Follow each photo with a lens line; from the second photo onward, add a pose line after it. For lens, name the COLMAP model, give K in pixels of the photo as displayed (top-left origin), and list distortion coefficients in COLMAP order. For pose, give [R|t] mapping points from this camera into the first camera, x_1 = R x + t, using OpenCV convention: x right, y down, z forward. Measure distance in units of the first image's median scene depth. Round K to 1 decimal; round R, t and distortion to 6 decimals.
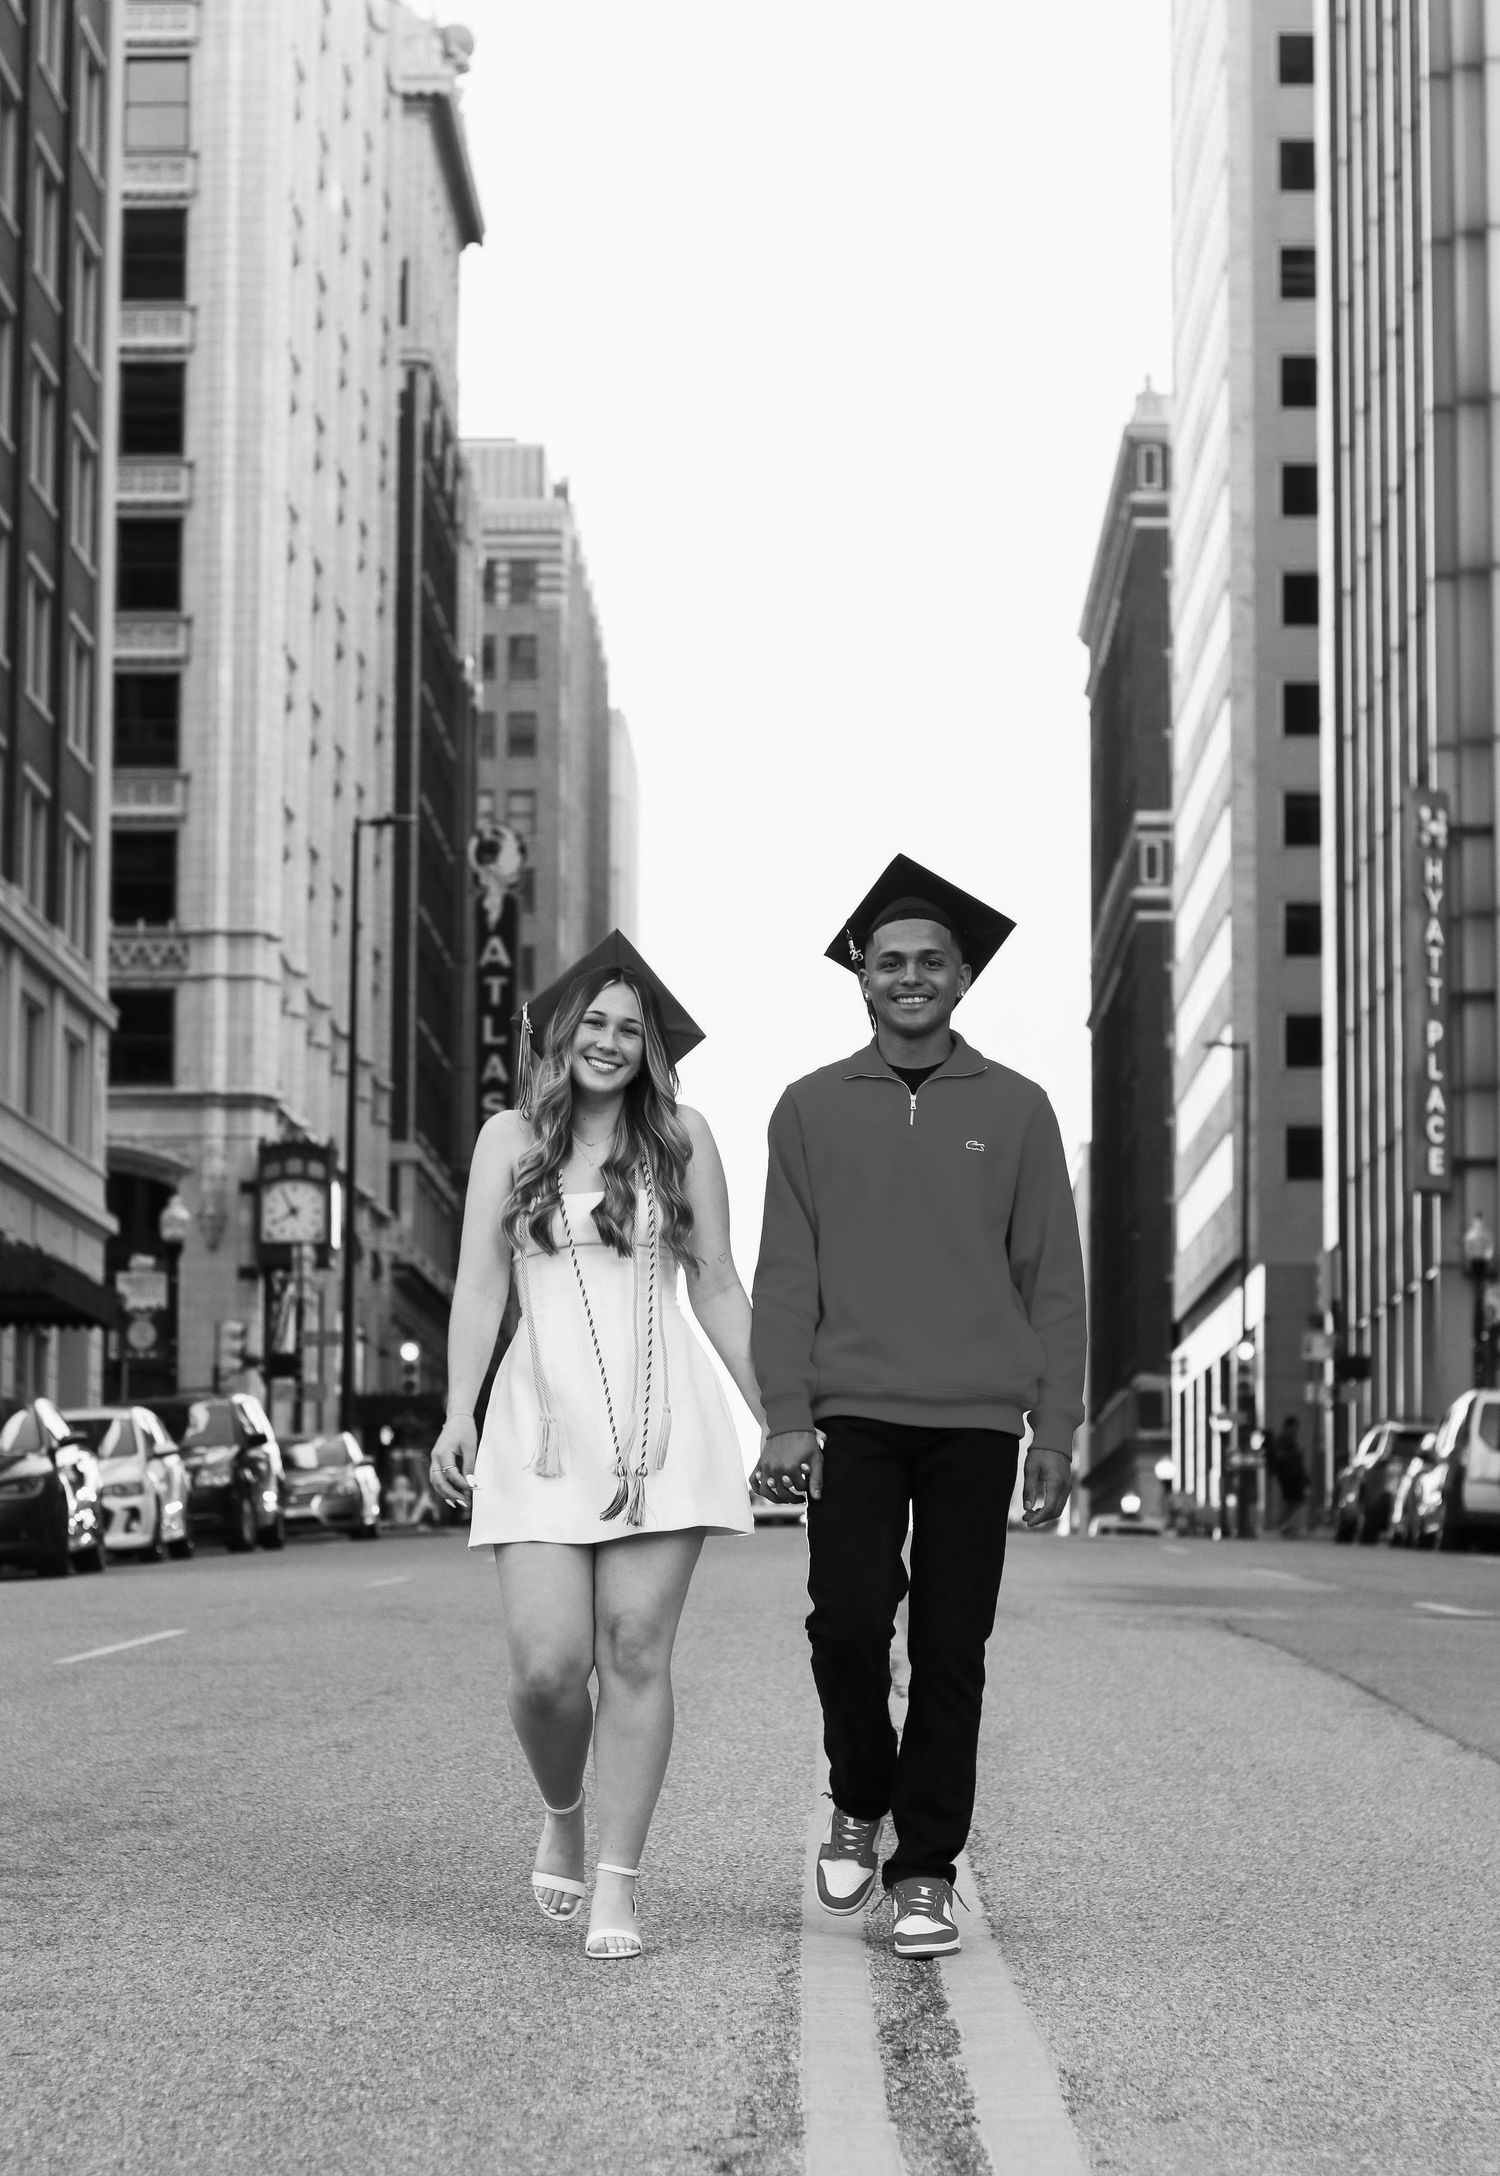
lens RADIAL K [[5272.9, 0, 750.0], [0, 5272.9, 1088.0], [0, 0, 1]] dist [-0.127663, -0.367039]
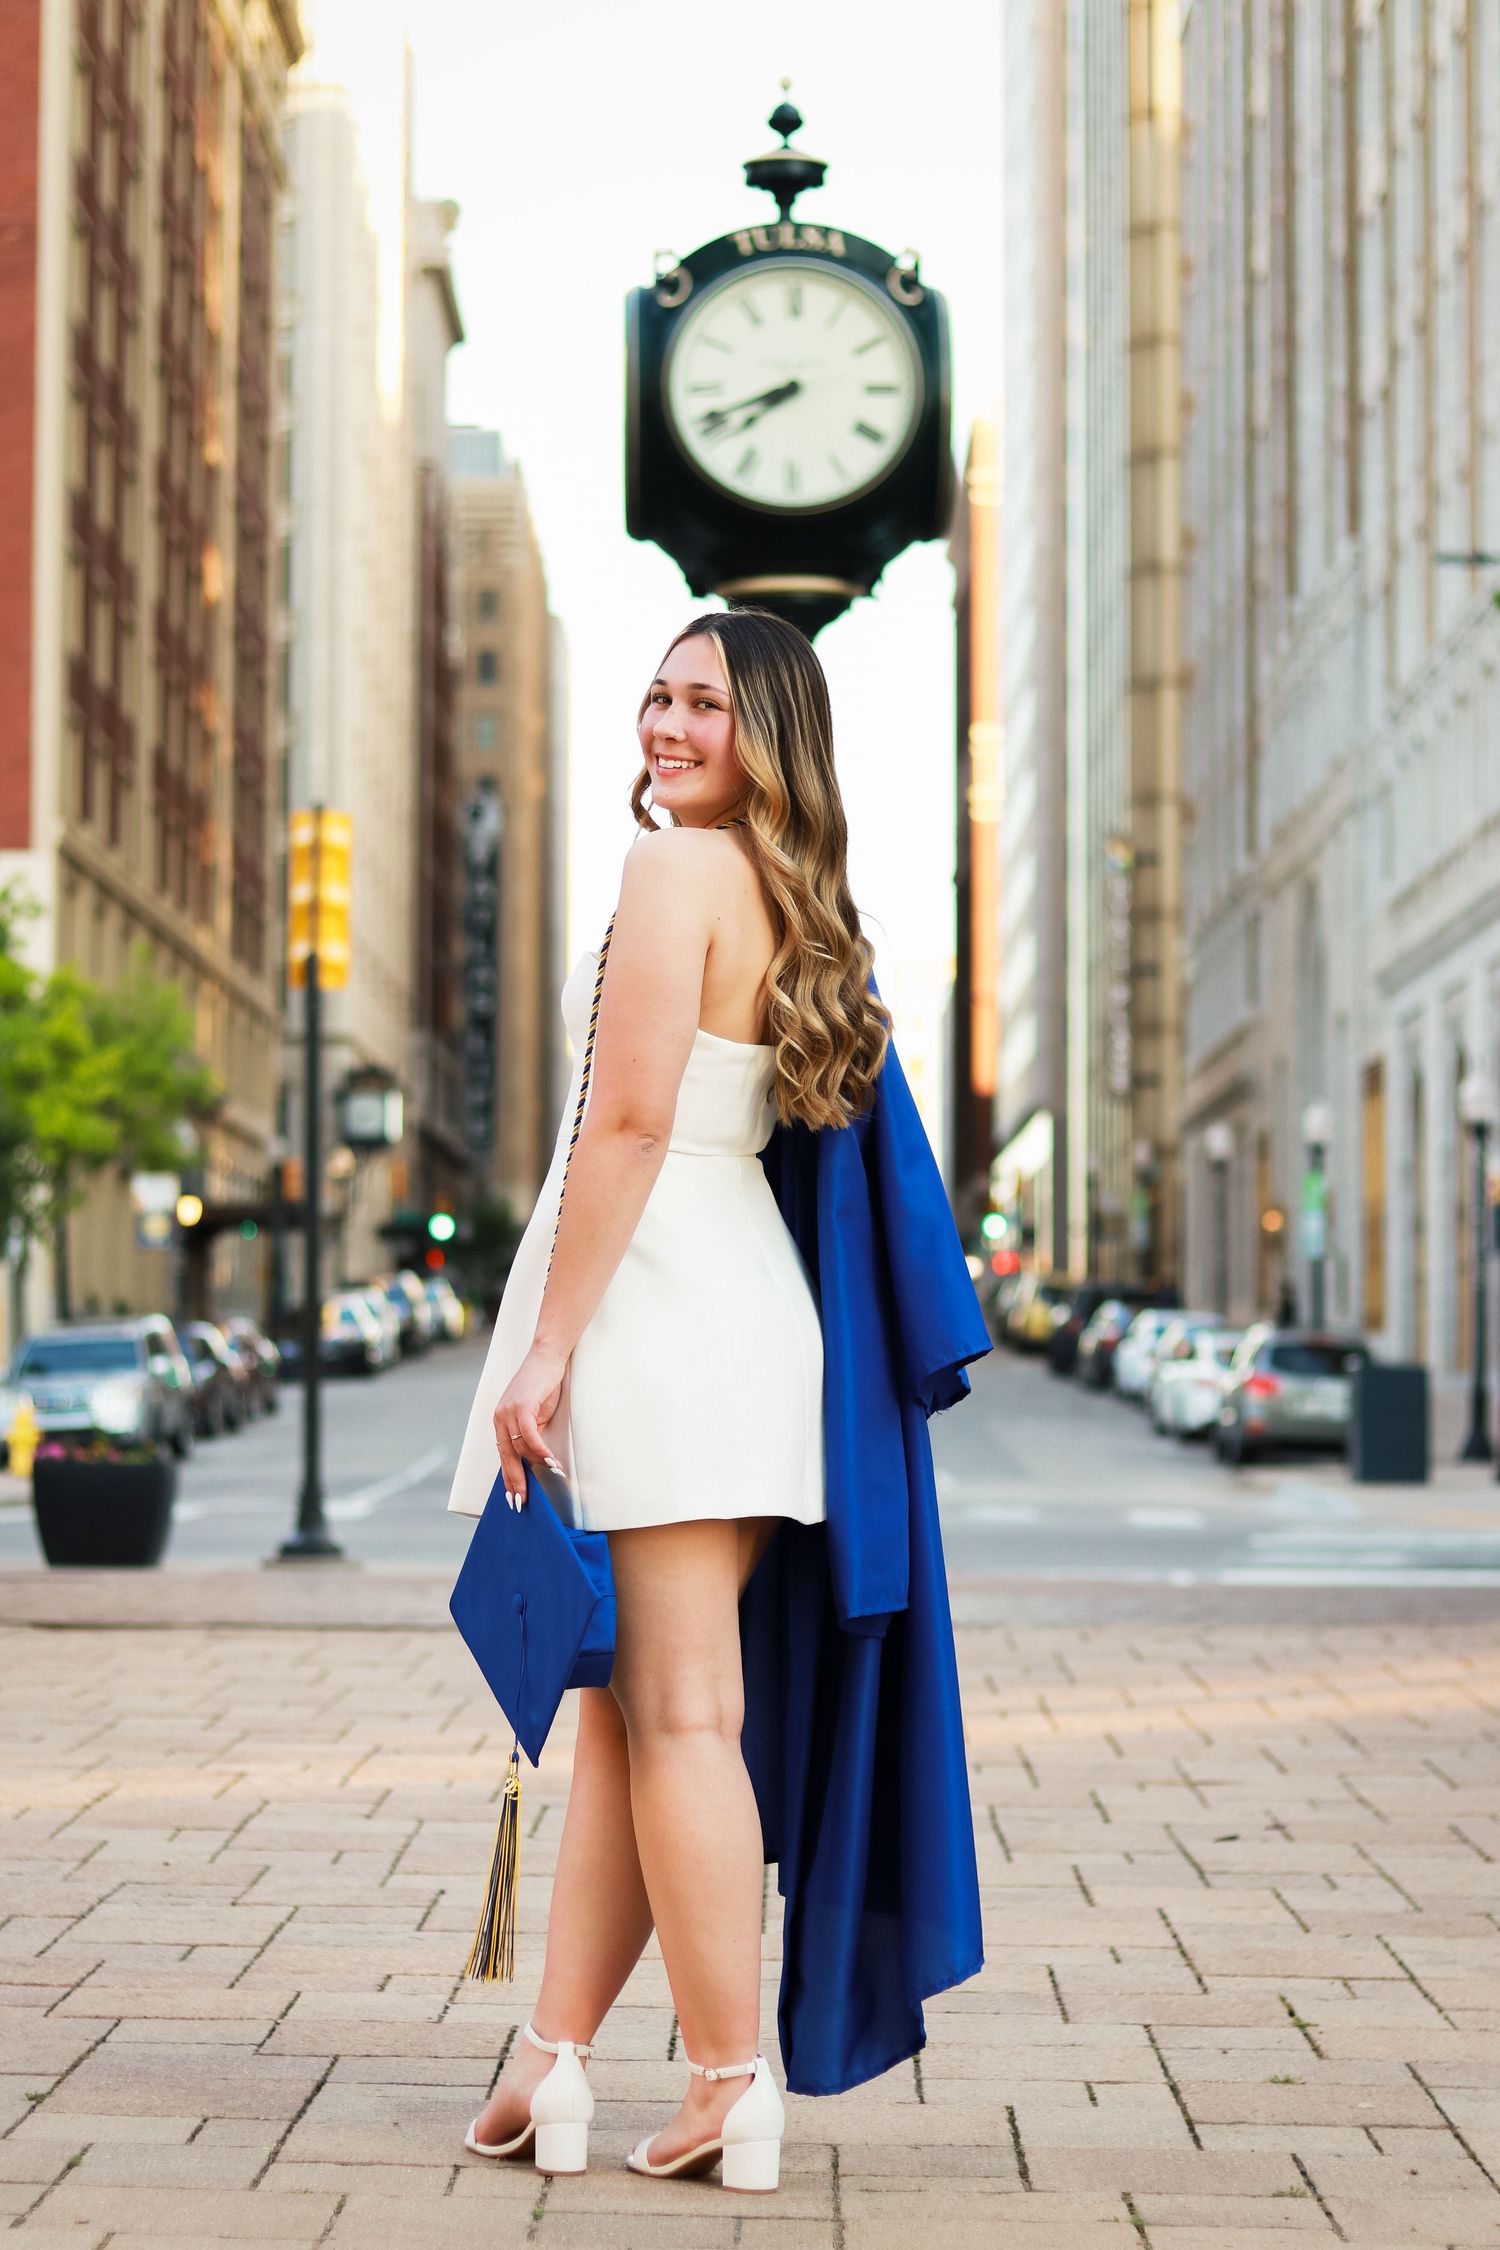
lens RADIAL K [[5143.9, 0, 750.0], [0, 5143.9, 1125.0], [0, 0, 1]] dist [-0.064385, -0.275584]
pose [[0.999865, -0.003221, 0.016099, -0.001125], [0.002329, 0.998477, 0.055124, -0.055070], [-0.016252, -0.055079, 0.998350, -0.479417]]
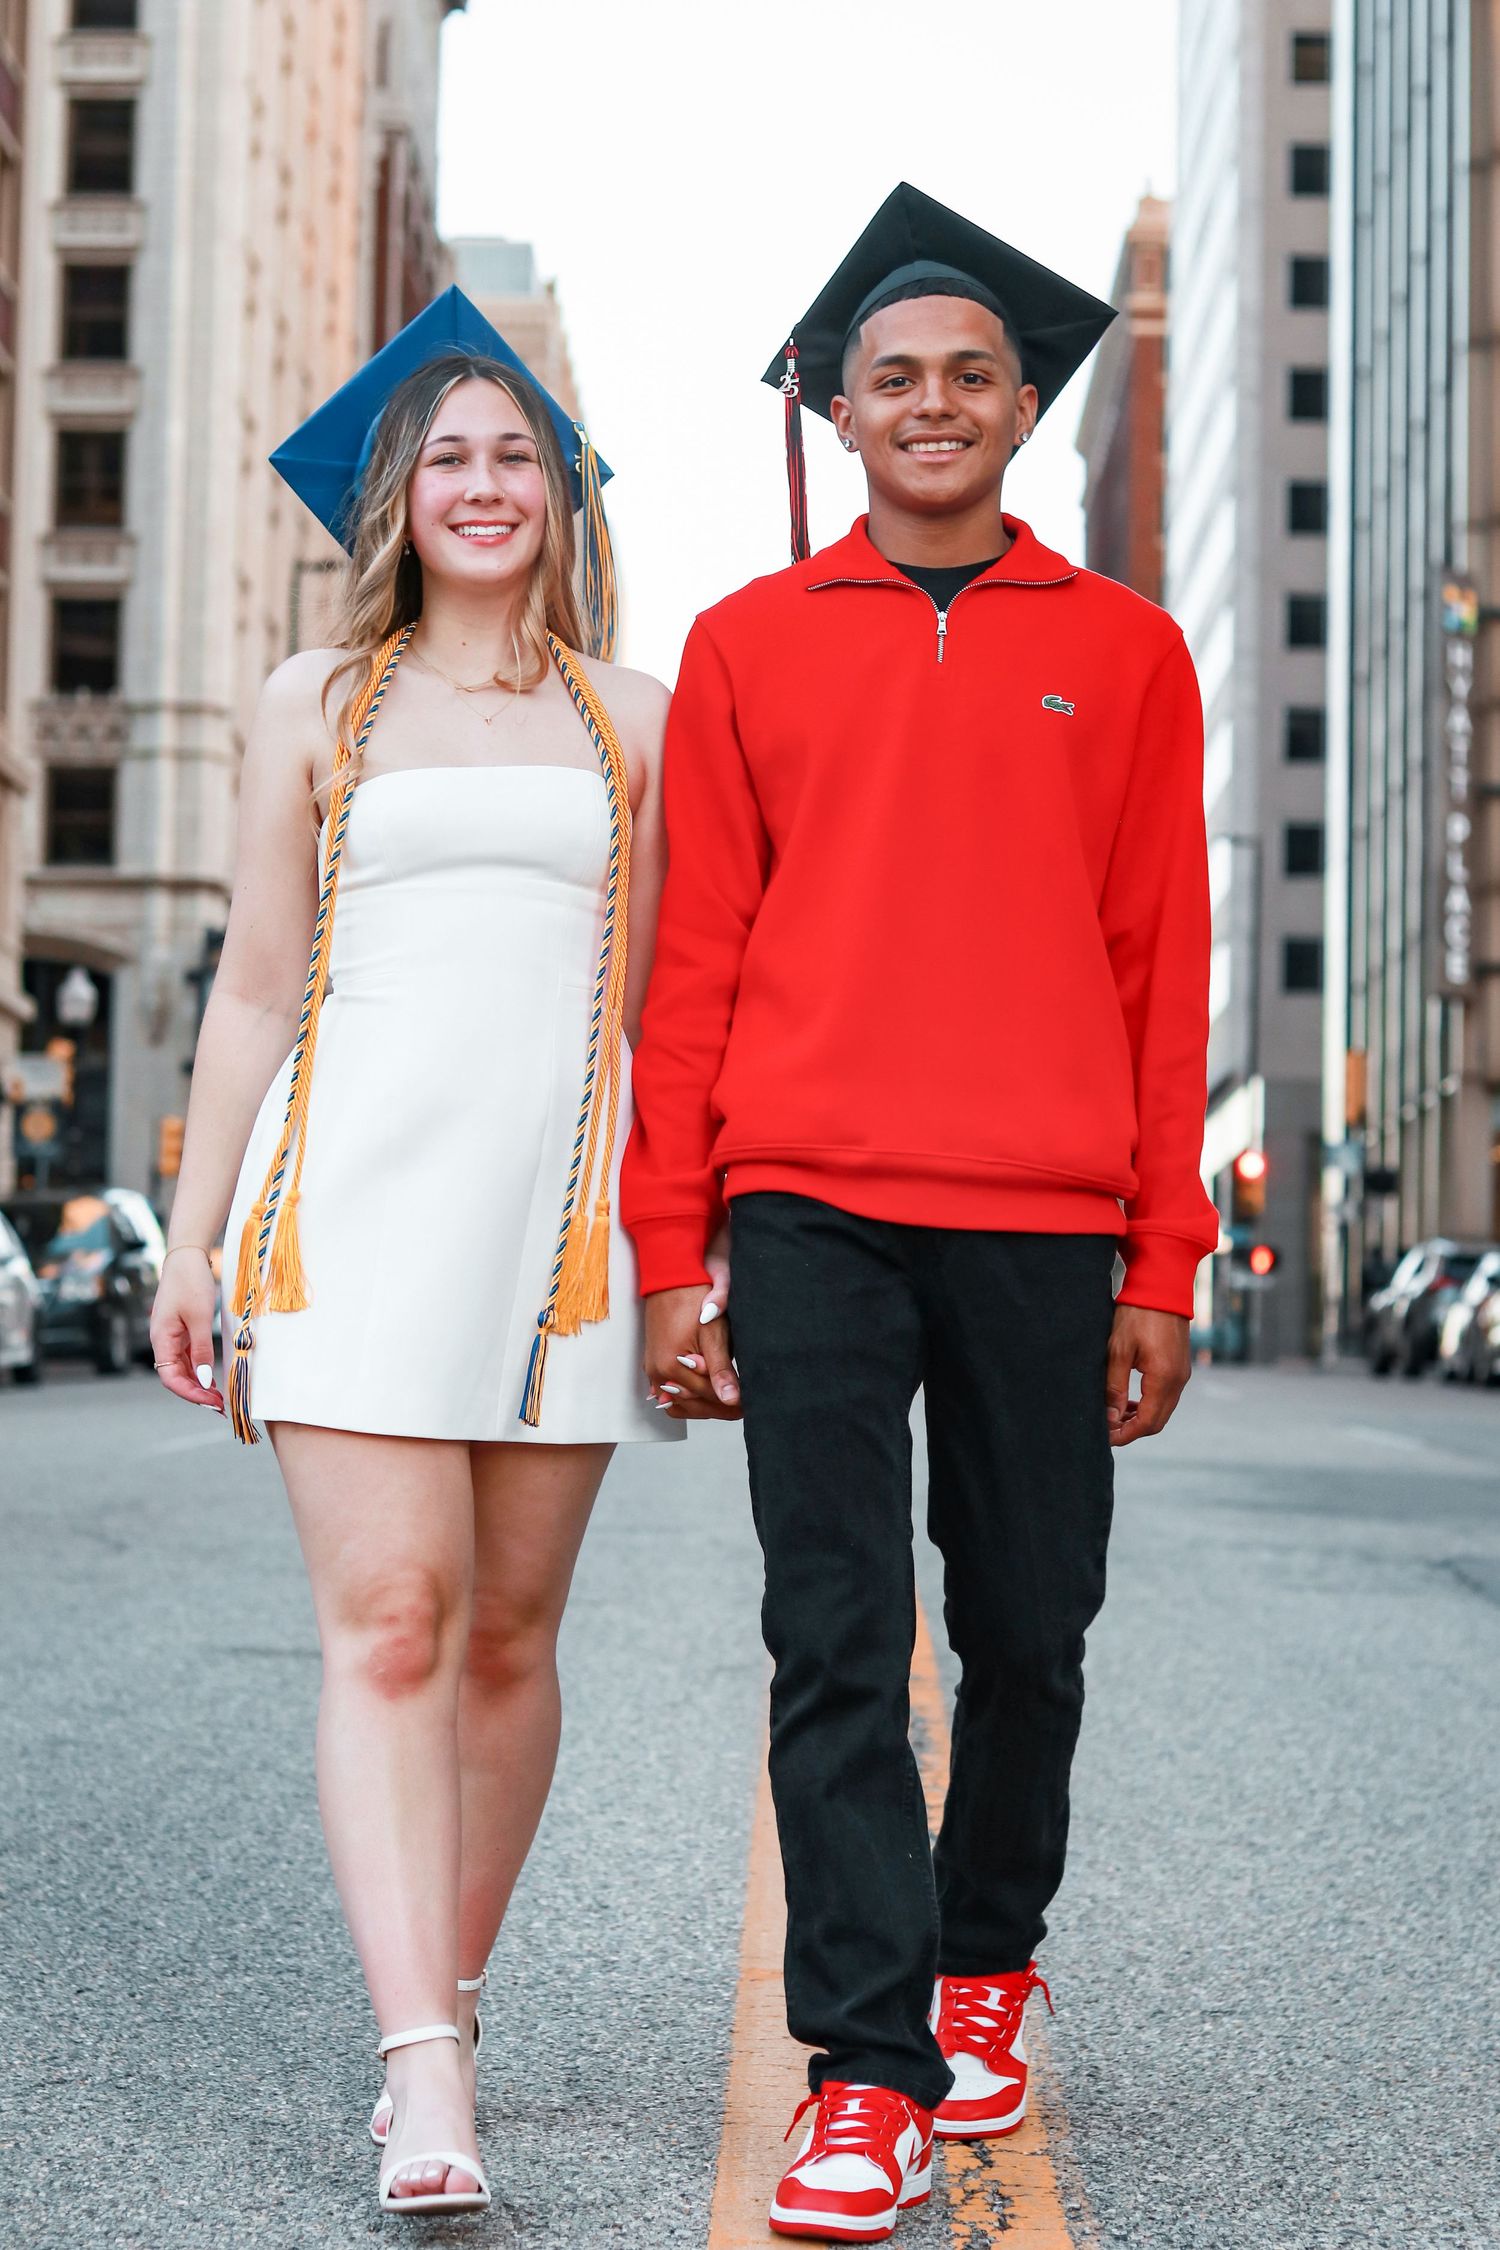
lens RADIAL K [[5143.9, 0, 750.0], [0, 5143.9, 1125.0], [0, 0, 1]] dist [-0.064385, -0.275584]
pose [[0.999921, 0.012355, 0.002418, 0.001965], [-0.012446, 0.999046, 0.041871, 0.005438], [-0.001899, -0.041898, 0.999120, 0.081251]]
